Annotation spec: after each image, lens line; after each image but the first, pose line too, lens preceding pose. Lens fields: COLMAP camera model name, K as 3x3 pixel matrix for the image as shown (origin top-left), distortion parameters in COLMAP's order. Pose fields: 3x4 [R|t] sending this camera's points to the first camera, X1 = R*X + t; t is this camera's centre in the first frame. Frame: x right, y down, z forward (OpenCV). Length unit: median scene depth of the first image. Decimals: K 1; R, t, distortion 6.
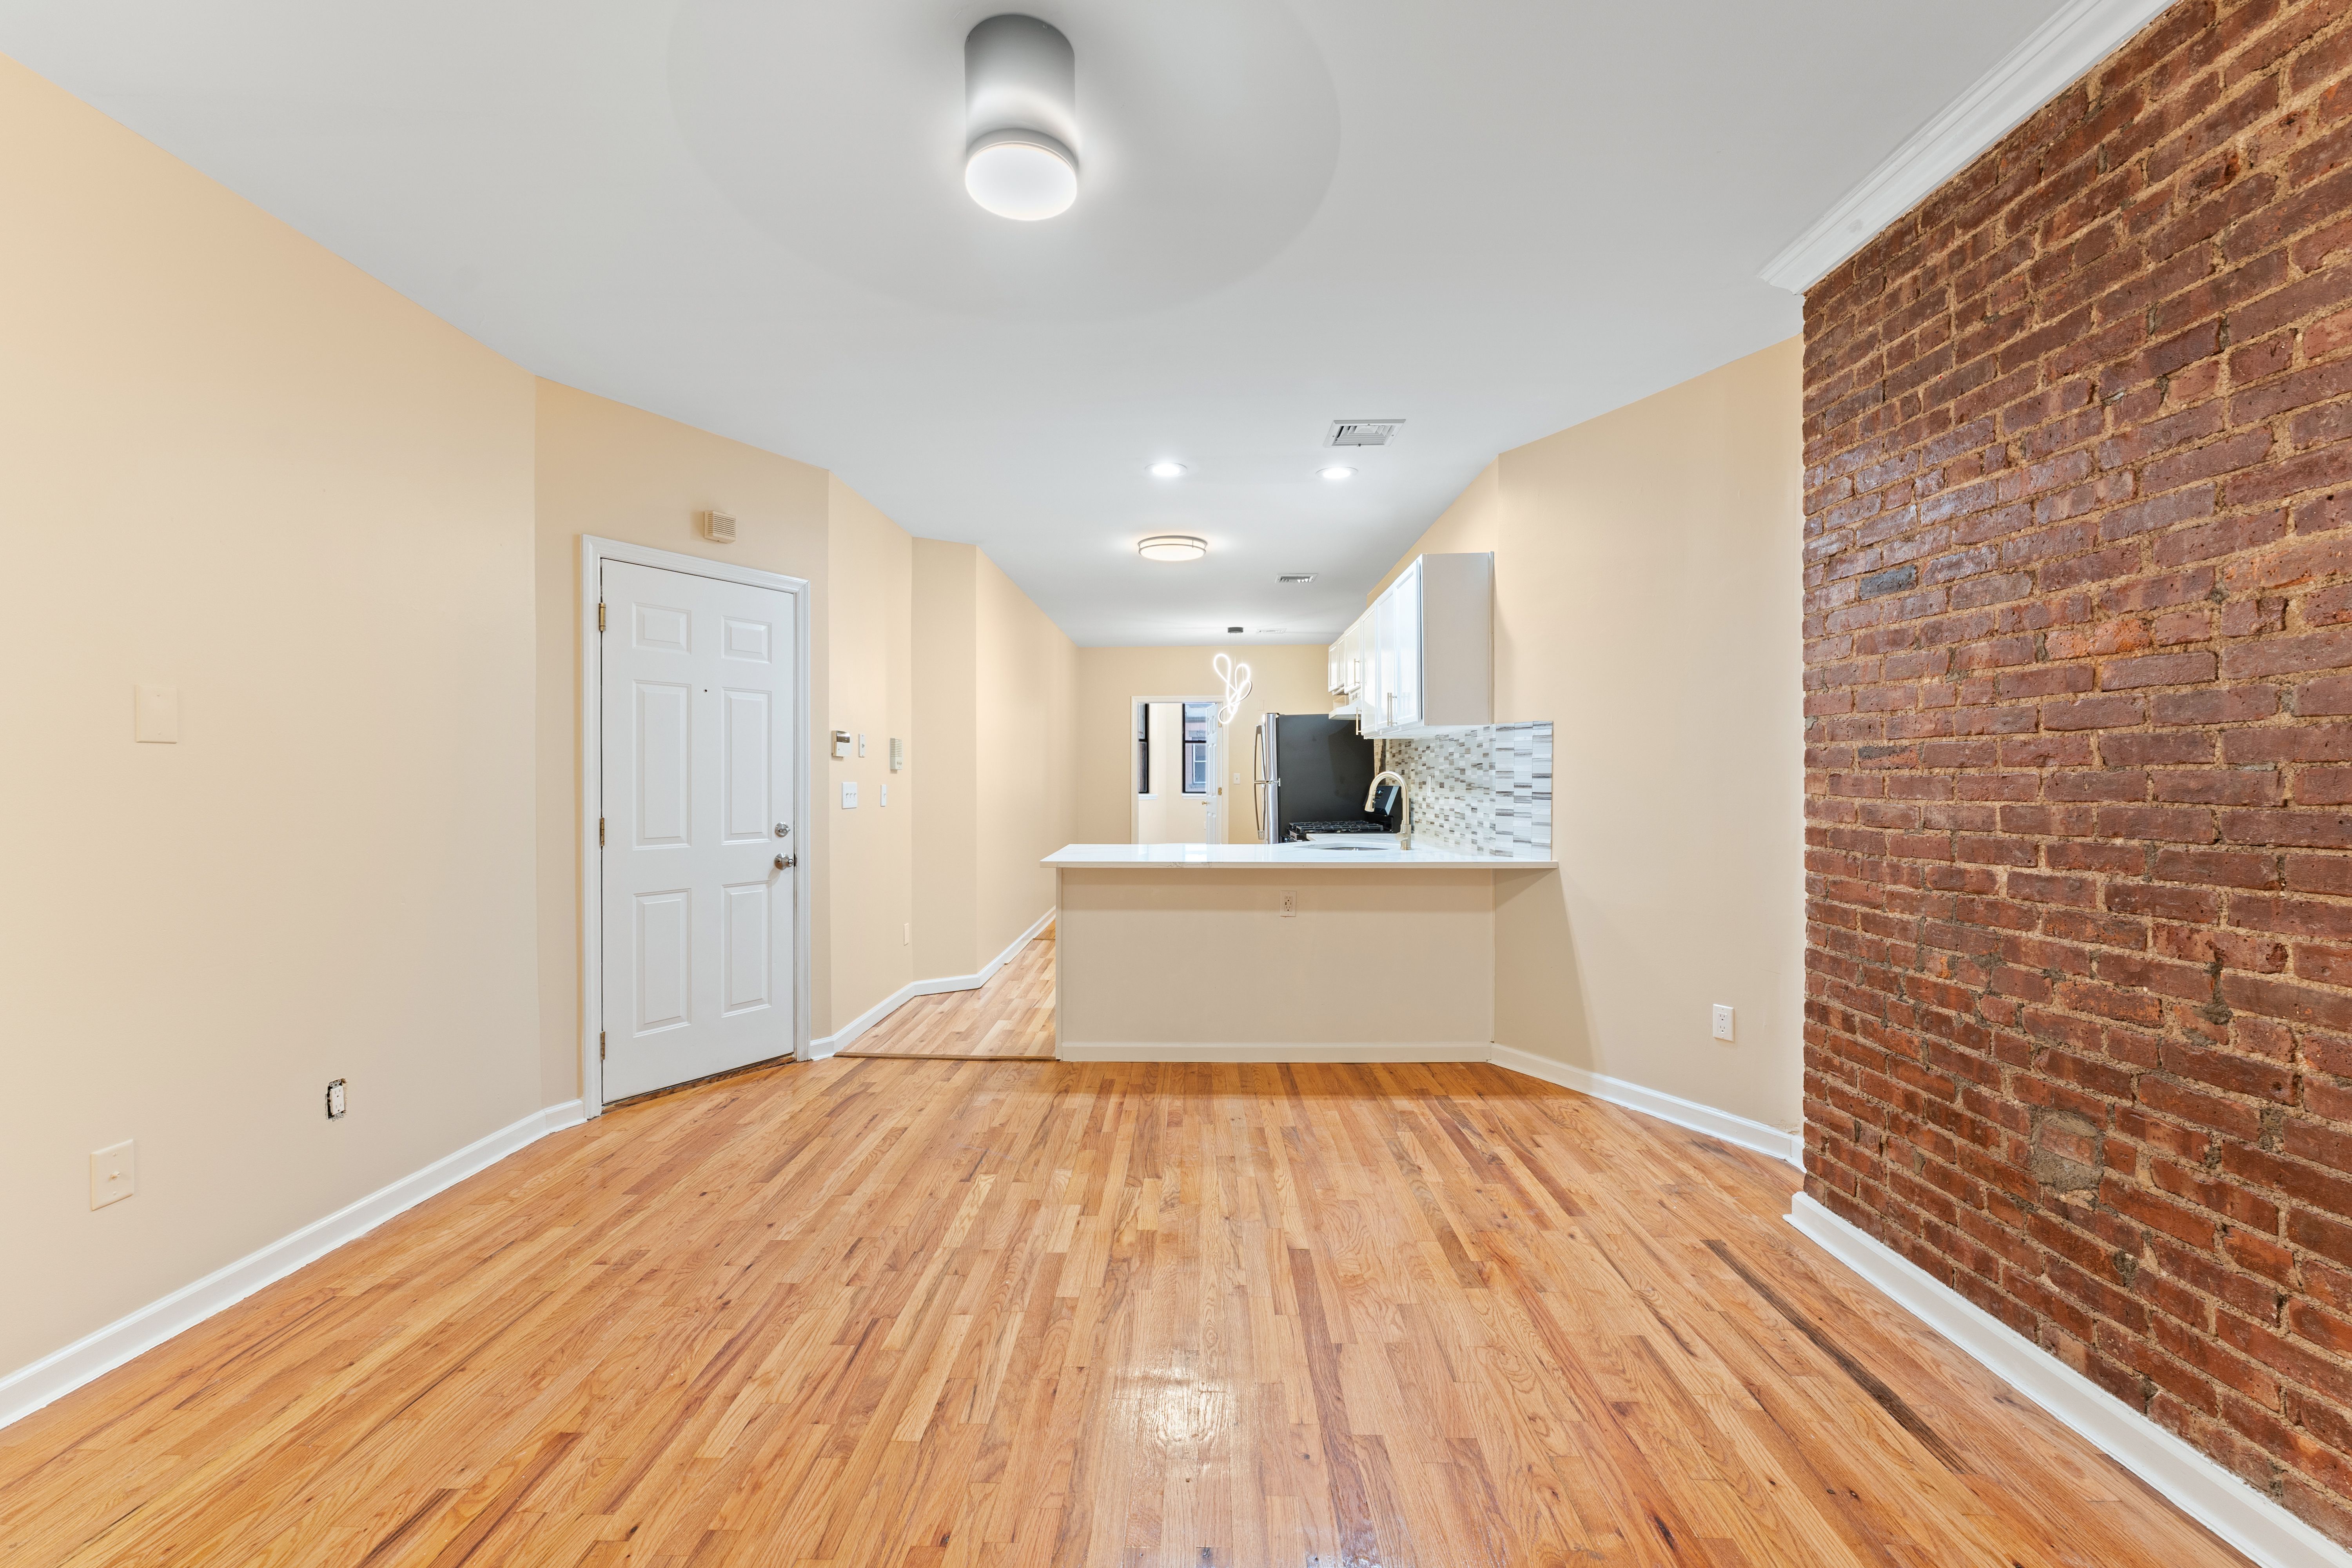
lens RADIAL K [[949.4, 0, 1167.0], [0, 949.4, 782.3], [0, 0, 1]] dist [0.001260, -0.000386]
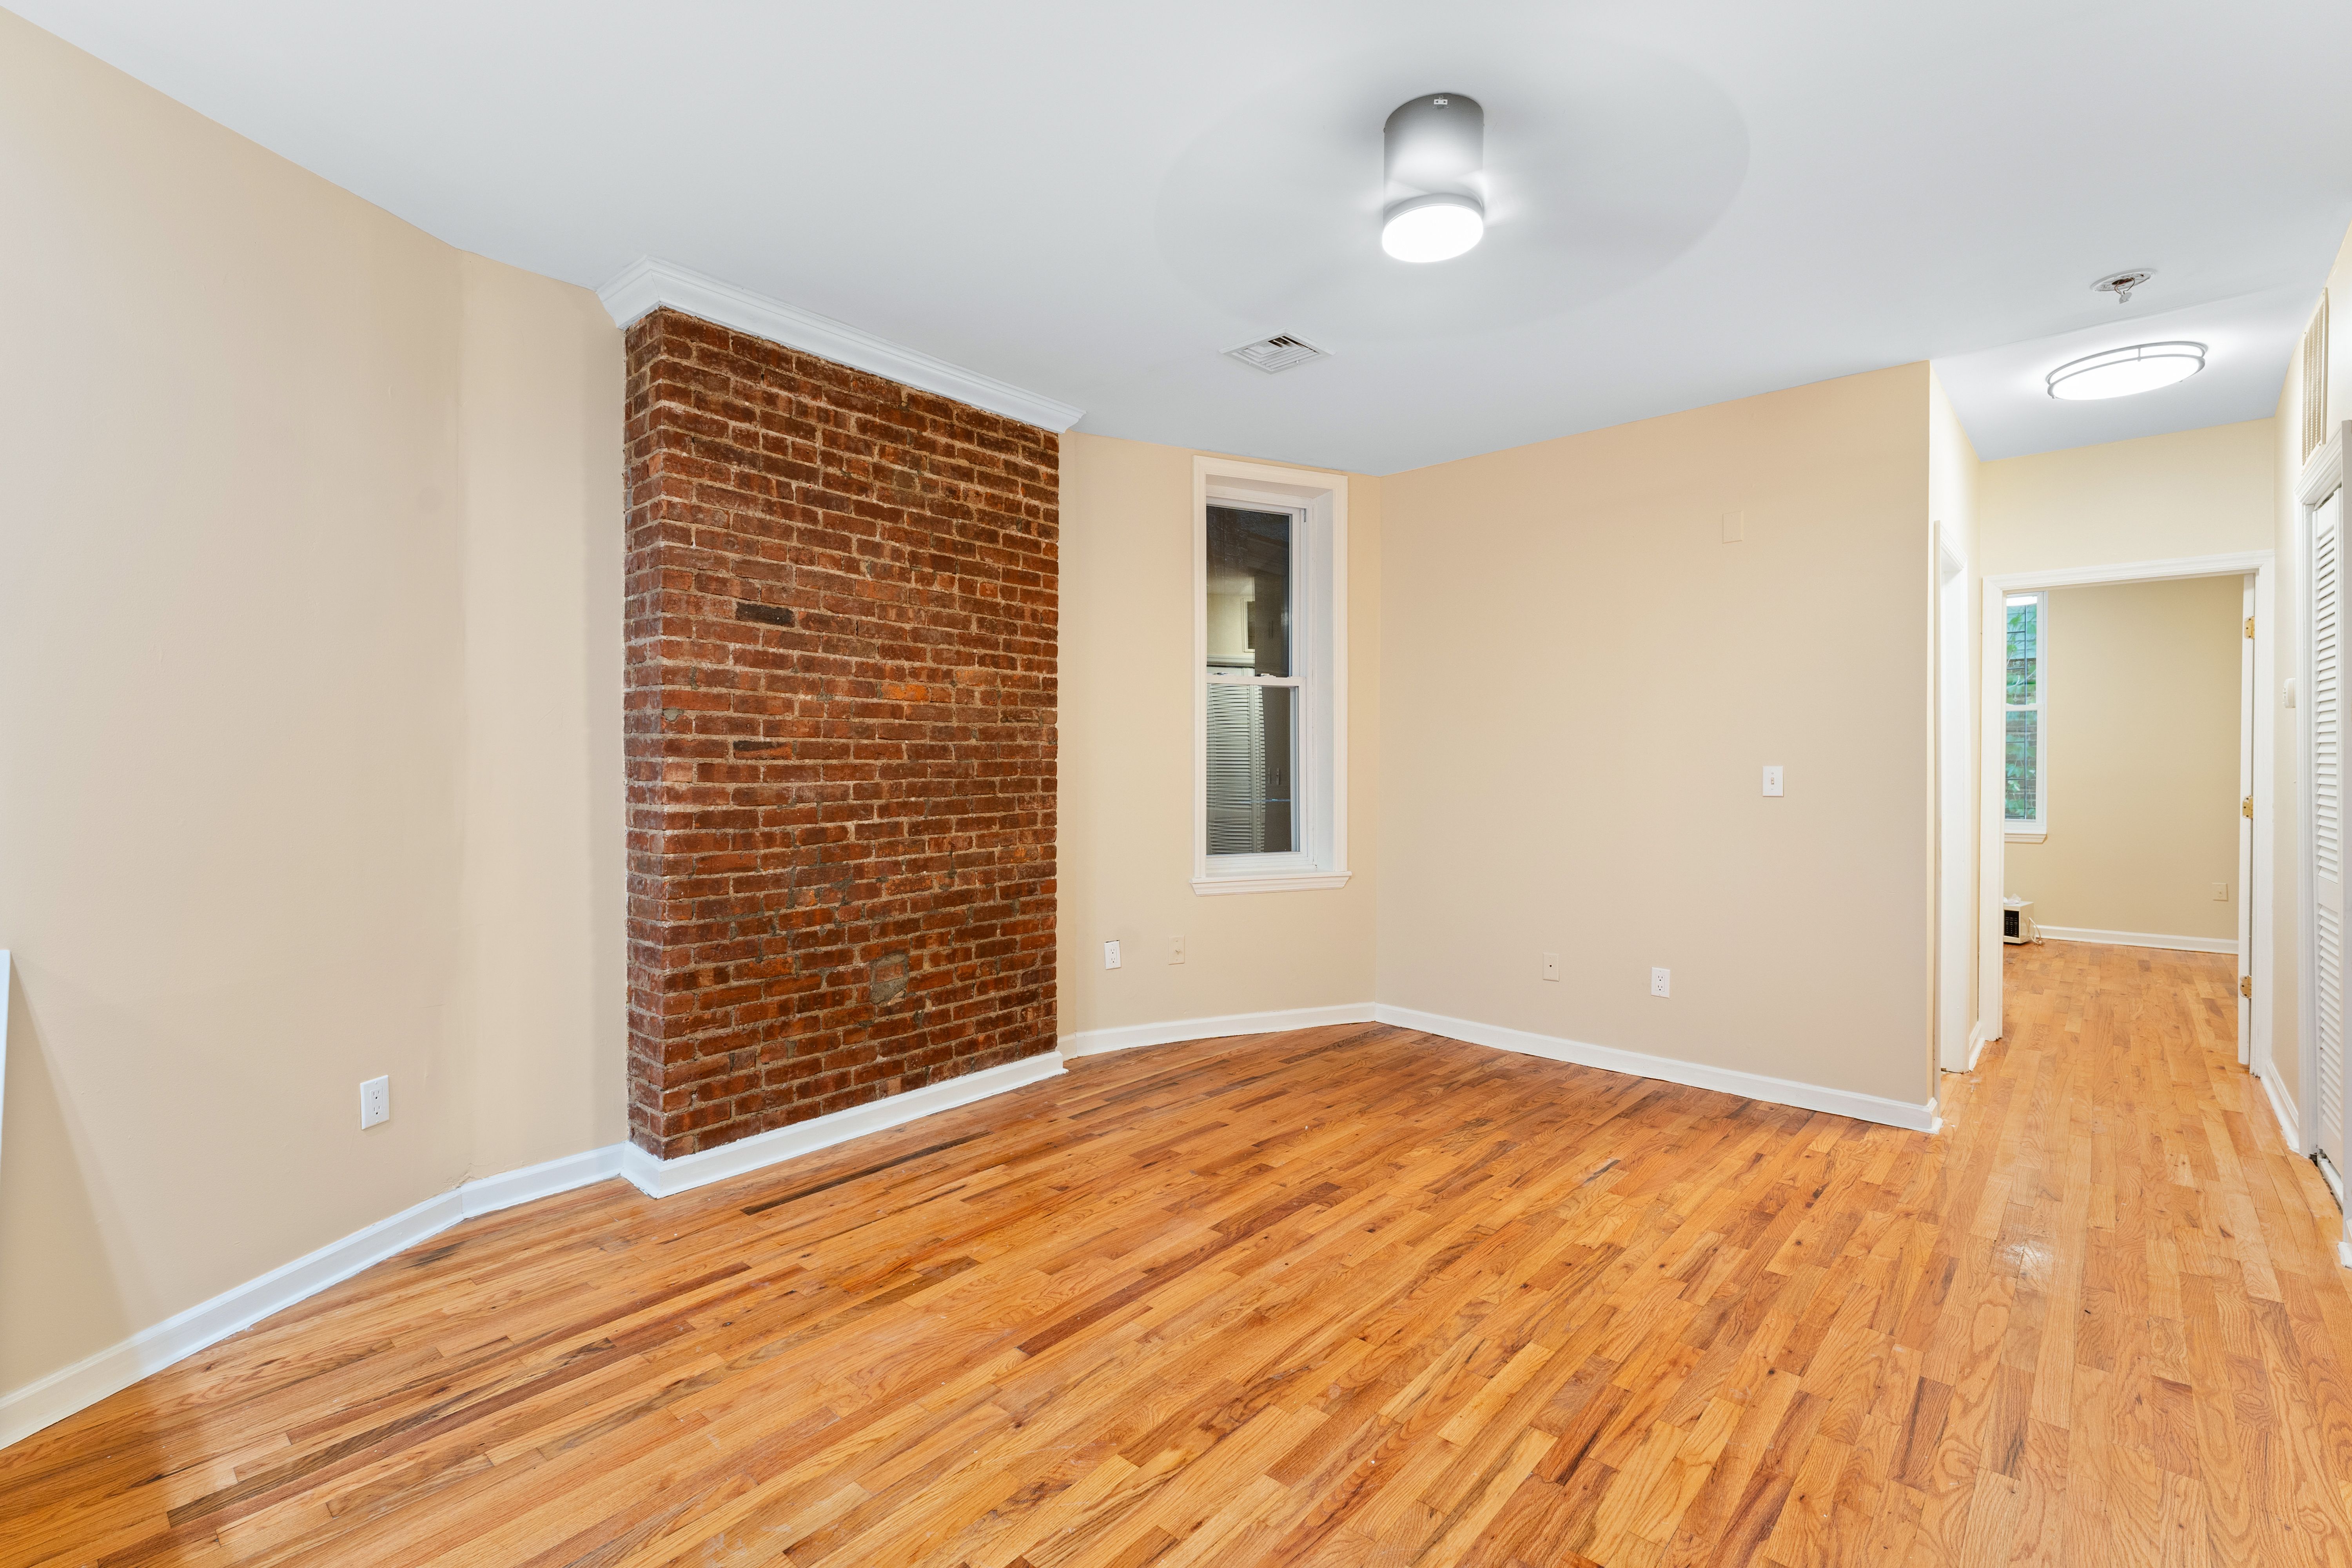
lens RADIAL K [[1066.1, 0, 1170.2], [0, 1066.1, 771.1], [0, 0, 1]] dist [0.000871, -0.000132]
pose [[-0.772415, 0.002624, 0.635113, -0.638288], [0.007993, 0.999952, 0.005589, -0.001865], [-0.635068, 0.009393, -0.772399, 1.943034]]
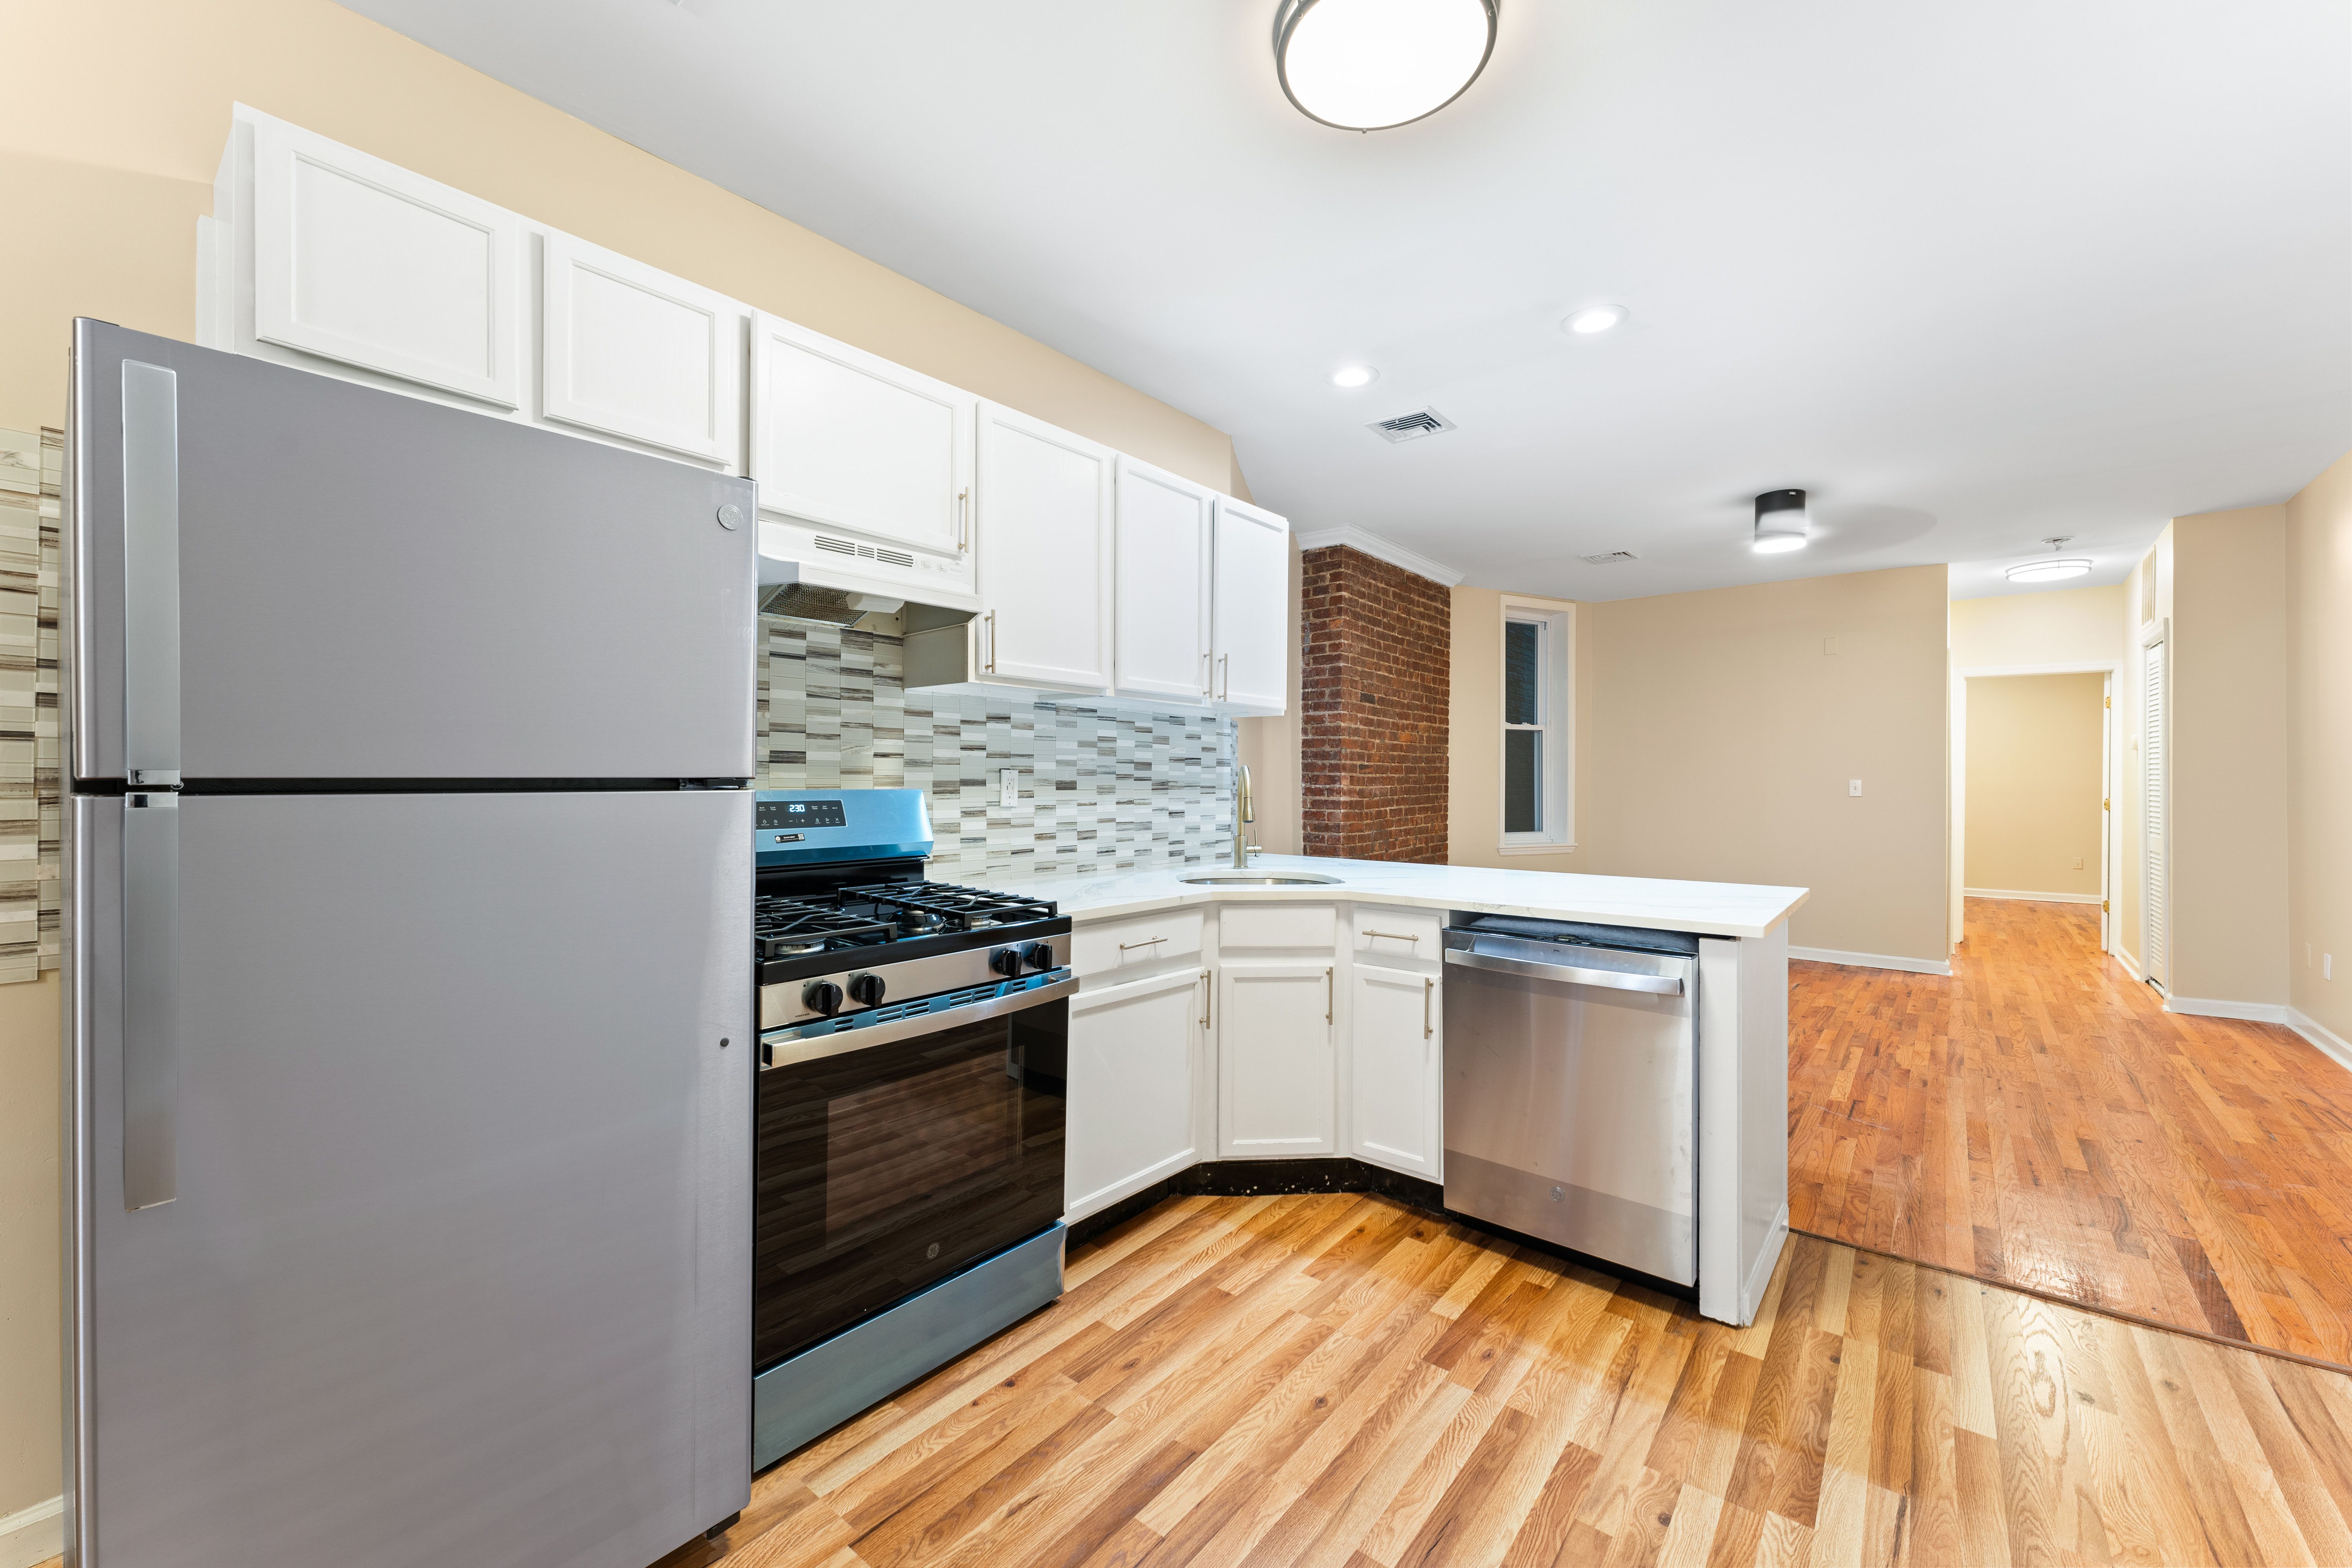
lens RADIAL K [[949.4, 0, 1167.0], [0, 949.4, 782.3], [0, 0, 1]] dist [0.001260, -0.000386]
pose [[-0.793391, 0.001275, 0.608711, -0.358960], [0.004049, 0.999987, 0.003183, -0.002066], [-0.608699, 0.004990, -0.793385, 3.592619]]
